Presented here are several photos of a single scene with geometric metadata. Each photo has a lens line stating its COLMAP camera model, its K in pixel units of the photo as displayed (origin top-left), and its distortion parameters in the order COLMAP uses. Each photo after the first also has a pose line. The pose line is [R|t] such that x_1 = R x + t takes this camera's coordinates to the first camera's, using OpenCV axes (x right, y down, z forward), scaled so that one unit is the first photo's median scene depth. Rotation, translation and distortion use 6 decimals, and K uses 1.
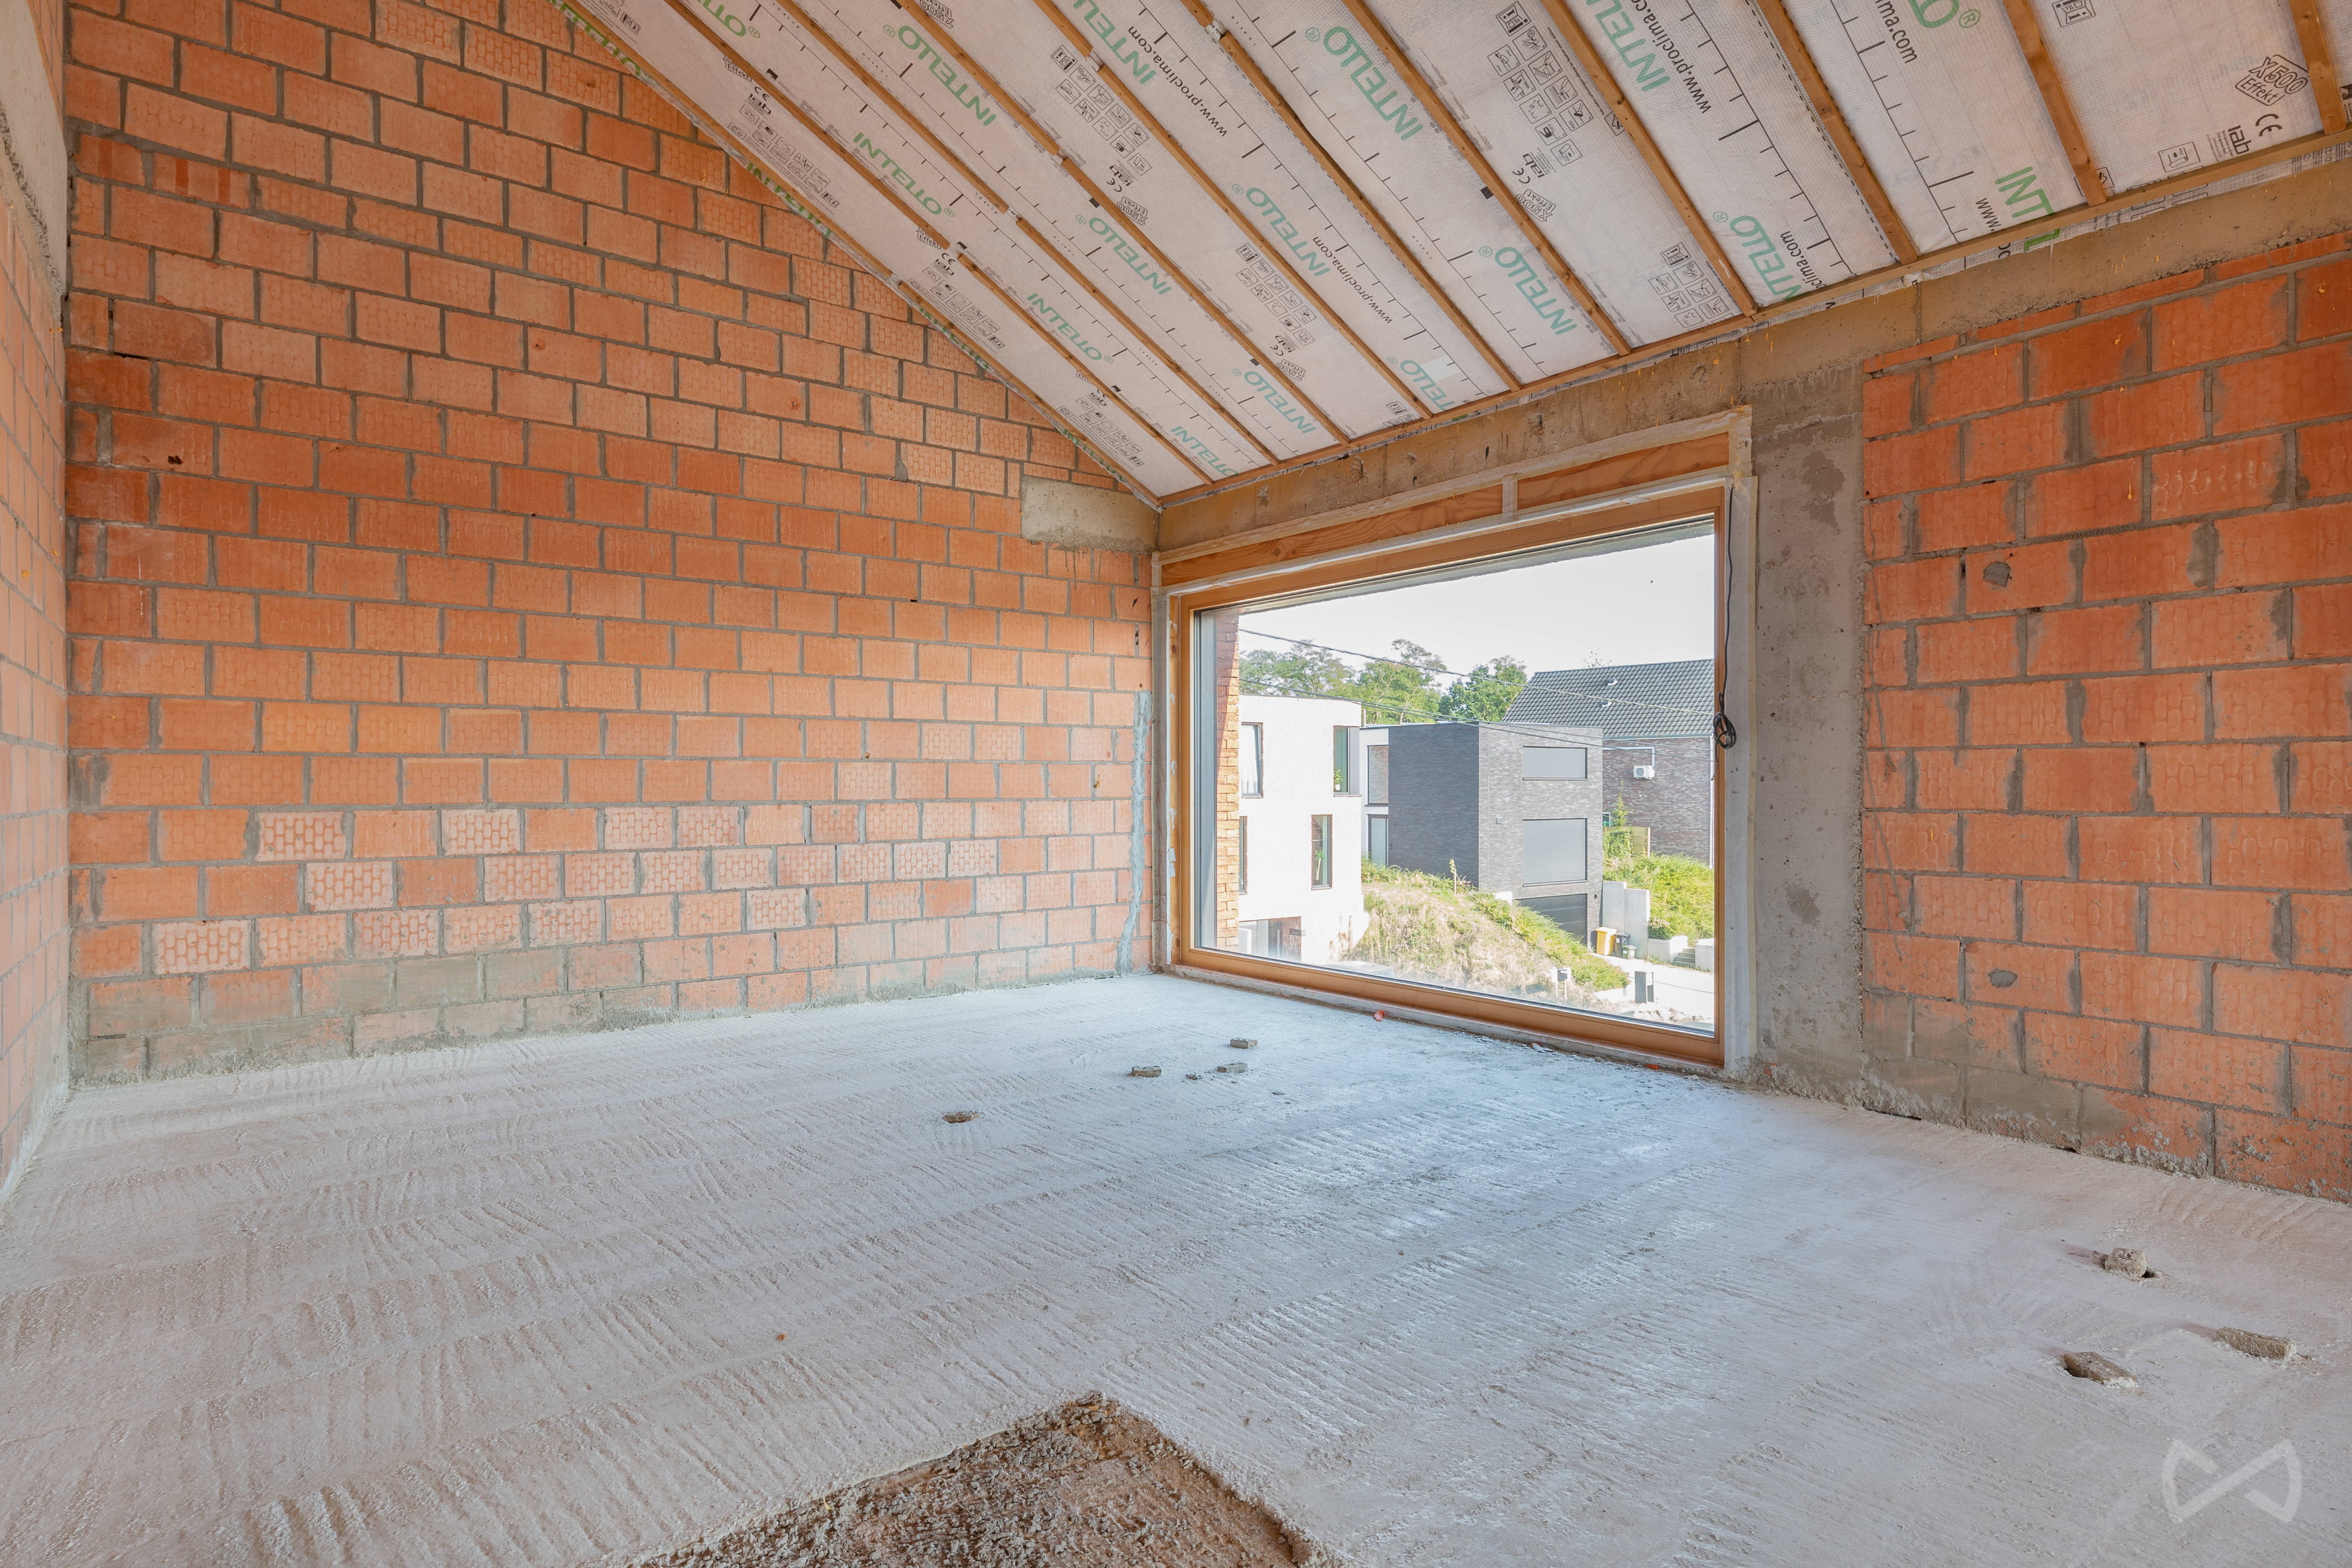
lens RADIAL K [[1247.3, 0, 1177.8], [0, 1247.3, 788.5], [0, 0, 1]] dist [0.013760, 0.002465]
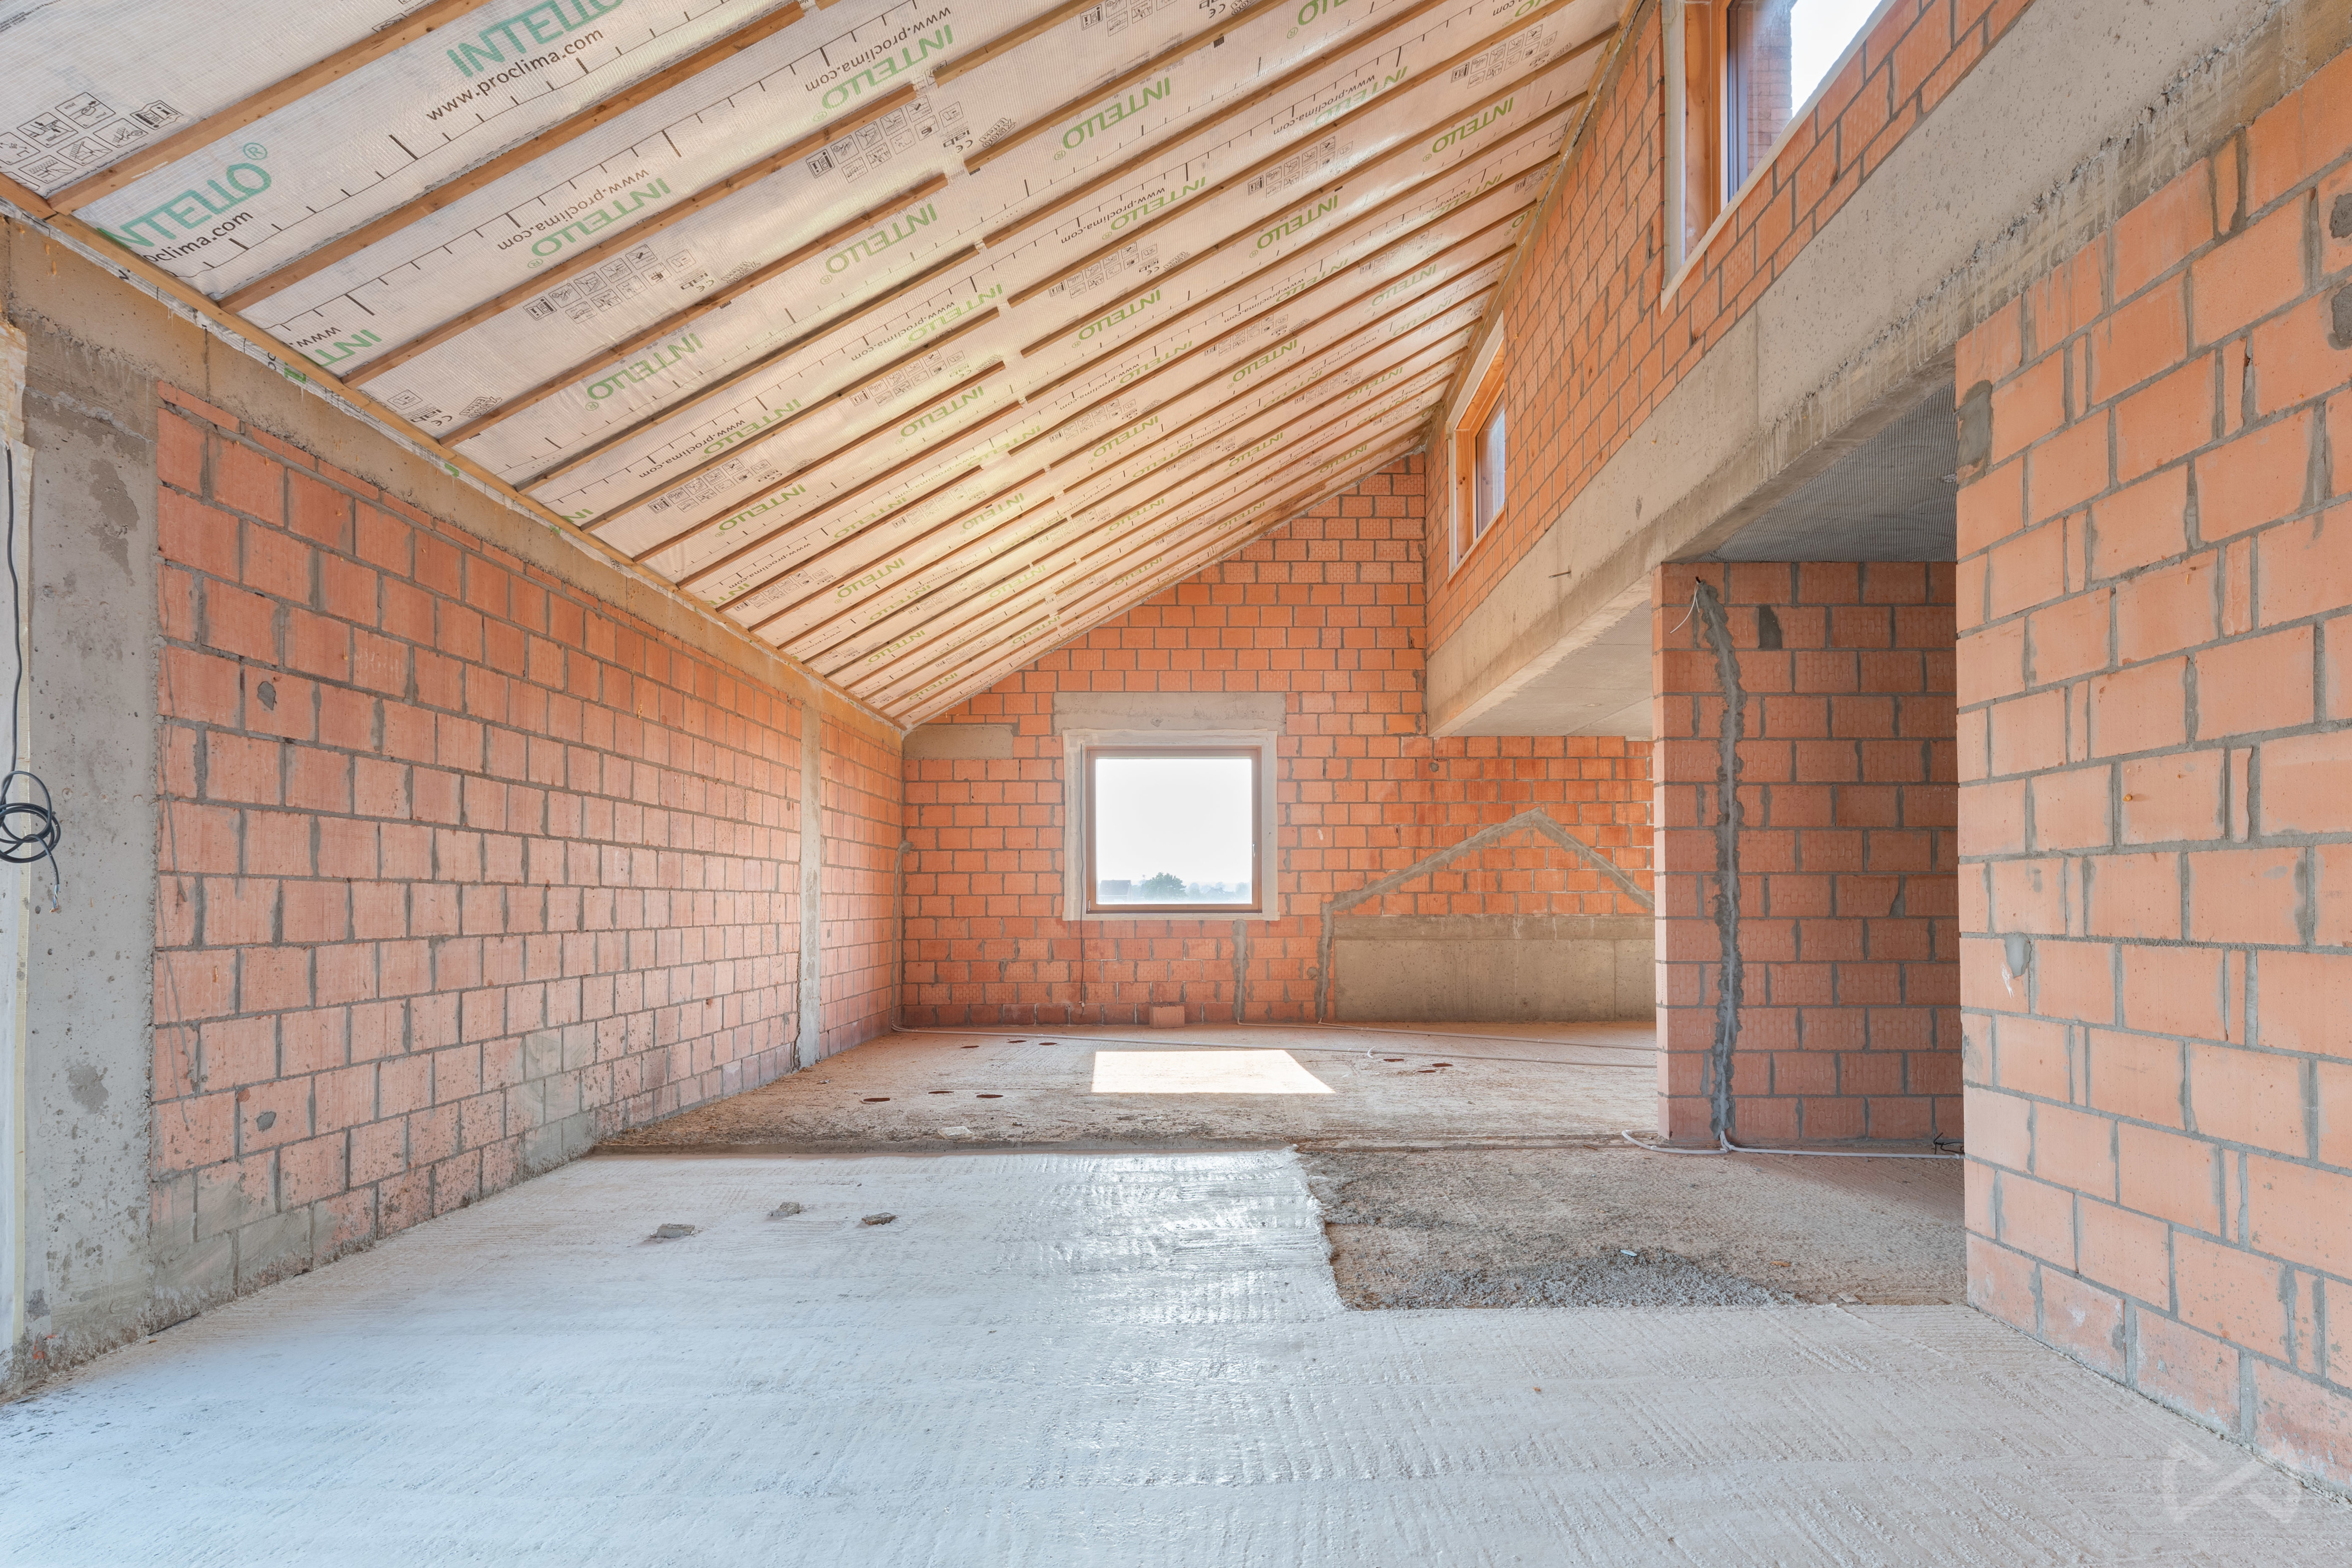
lens RADIAL K [[1247.3, 0, 1220.5], [0, 1247.3, 879.5], [0, 0, 1]] dist [0.013760, 0.002465]
pose [[-0.804733, 0.017793, 0.593371, -0.369631], [0.007248, 0.999771, -0.020149, -0.005032], [-0.593593, -0.011914, -0.804677, 1.005851]]
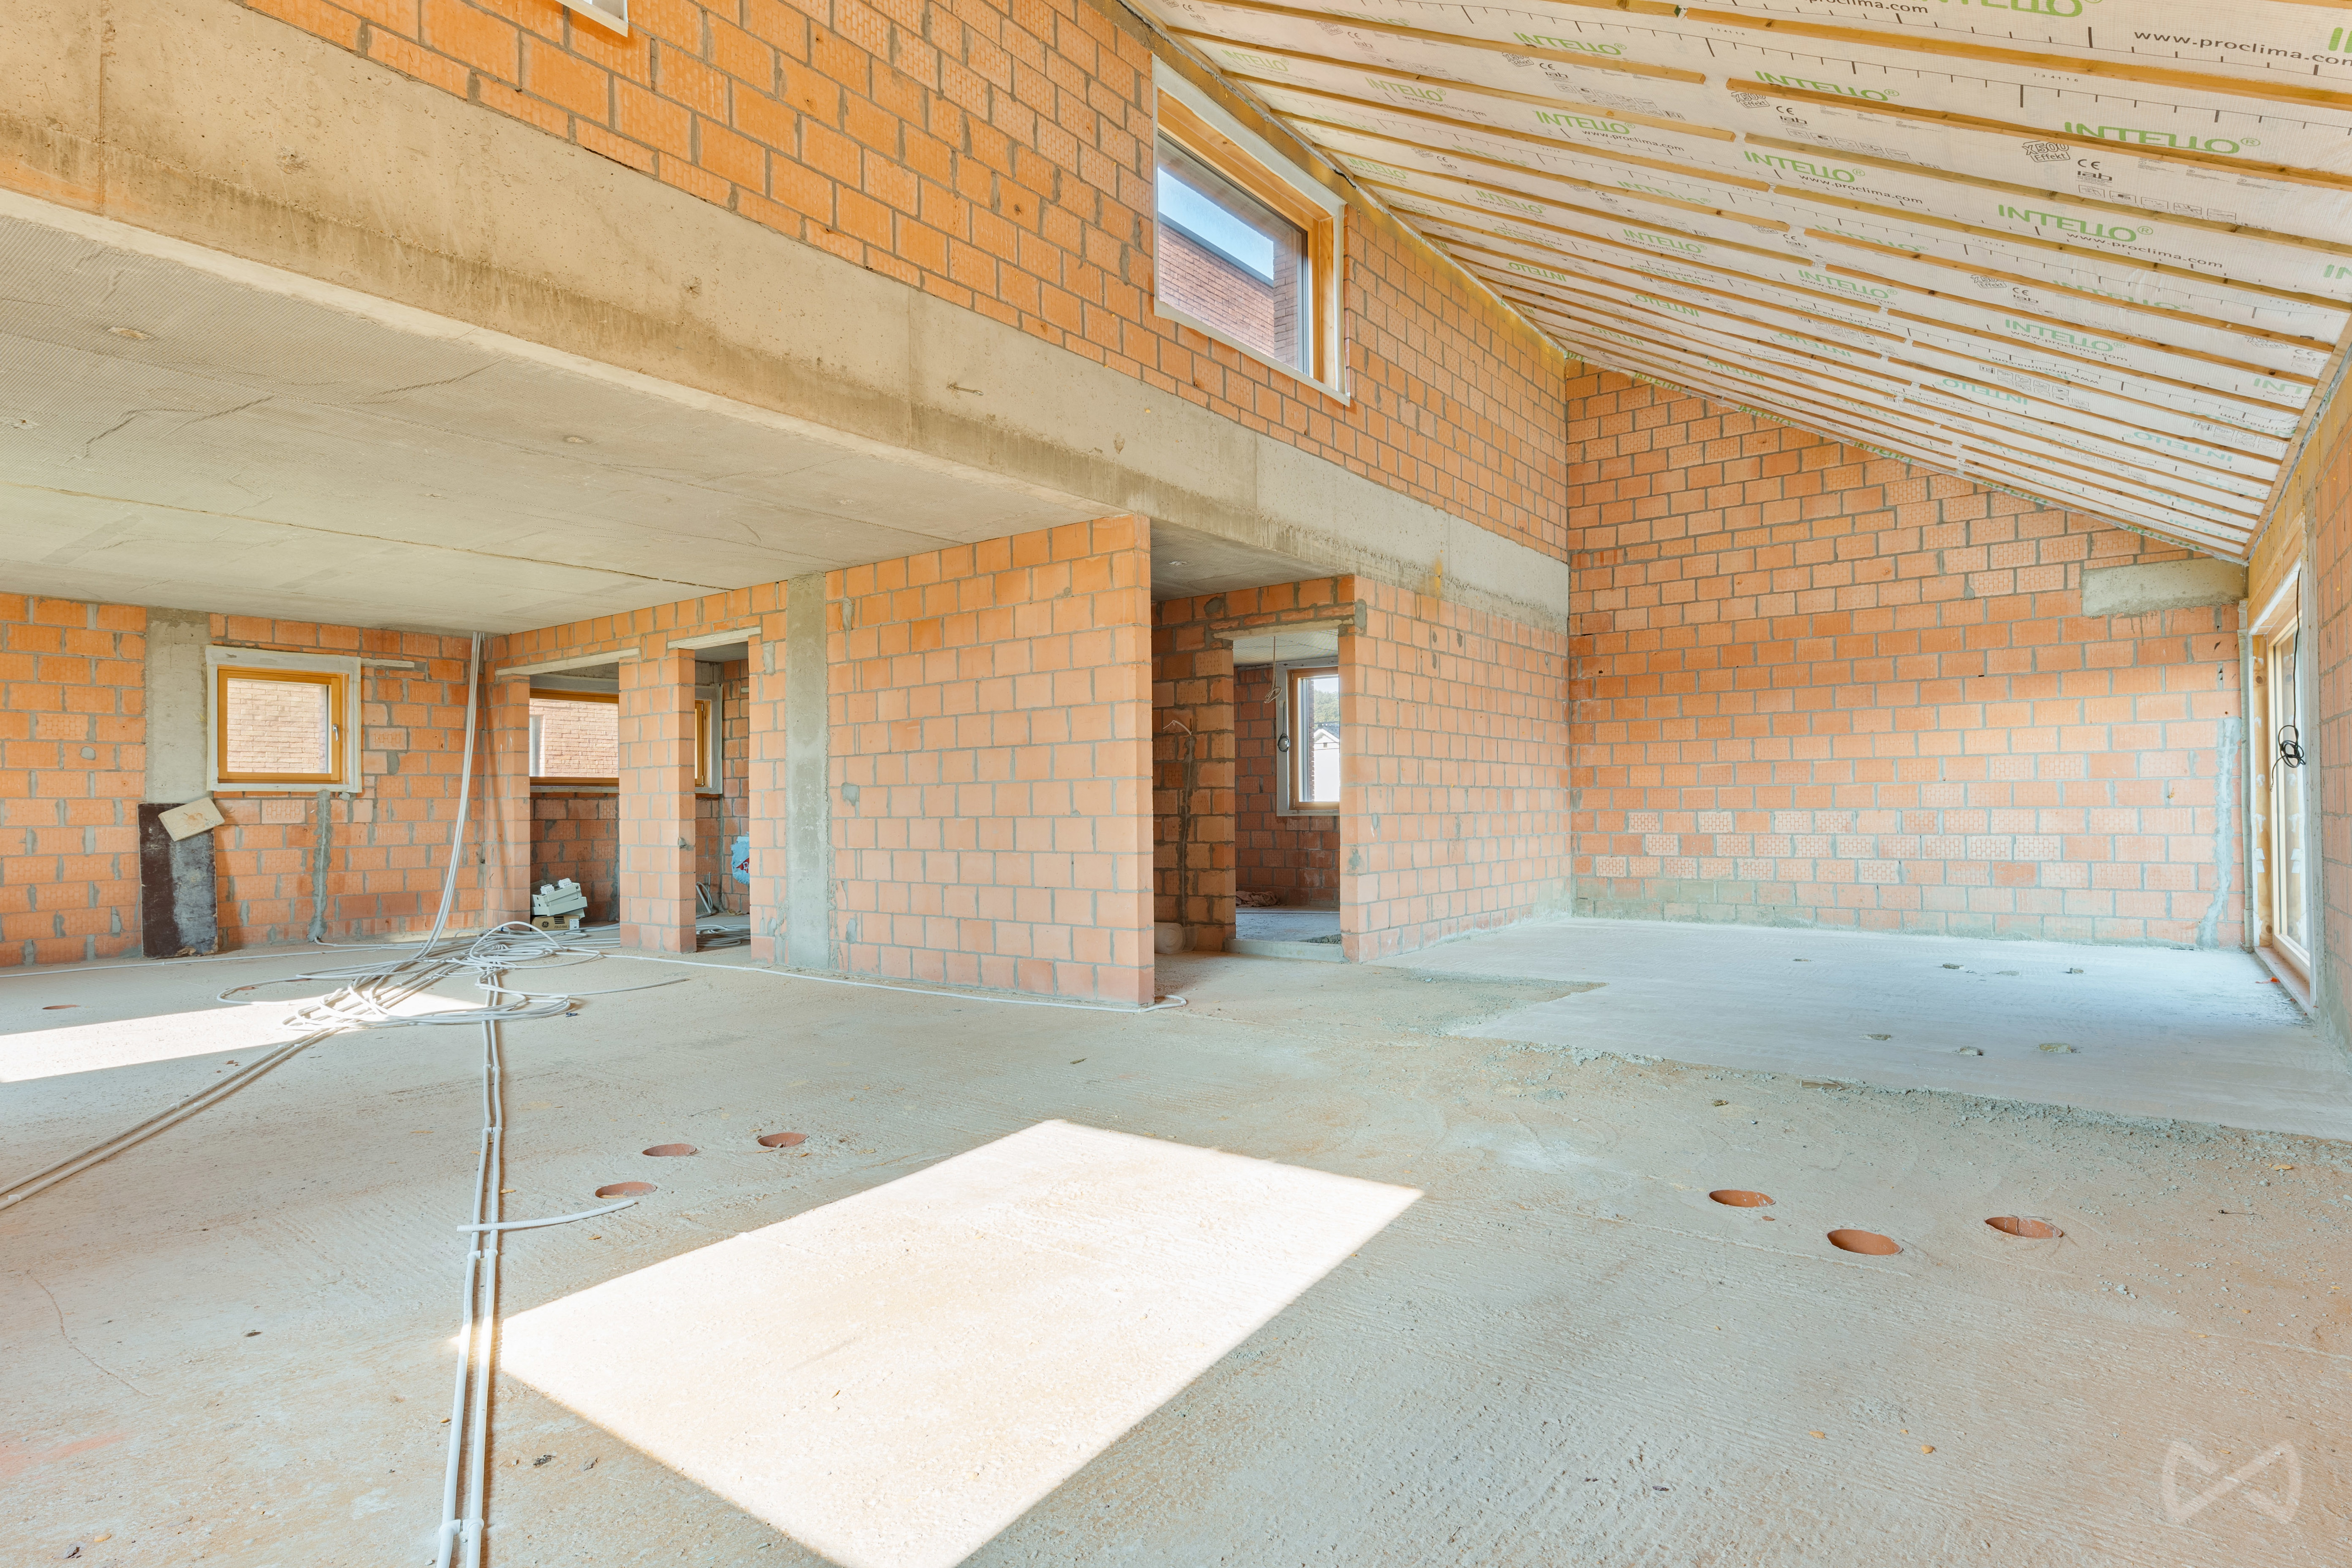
lens RADIAL K [[1247.3, 0, 1173.3], [0, 1247.3, 791.0], [0, 0, 1]] dist [0.013760, 0.002465]
pose [[0.269266, -0.013266, -0.962974, 1.265784], [0.007538, 0.999904, -0.011666, -0.000043], [0.963036, -0.004118, 0.269340, -0.454156]]
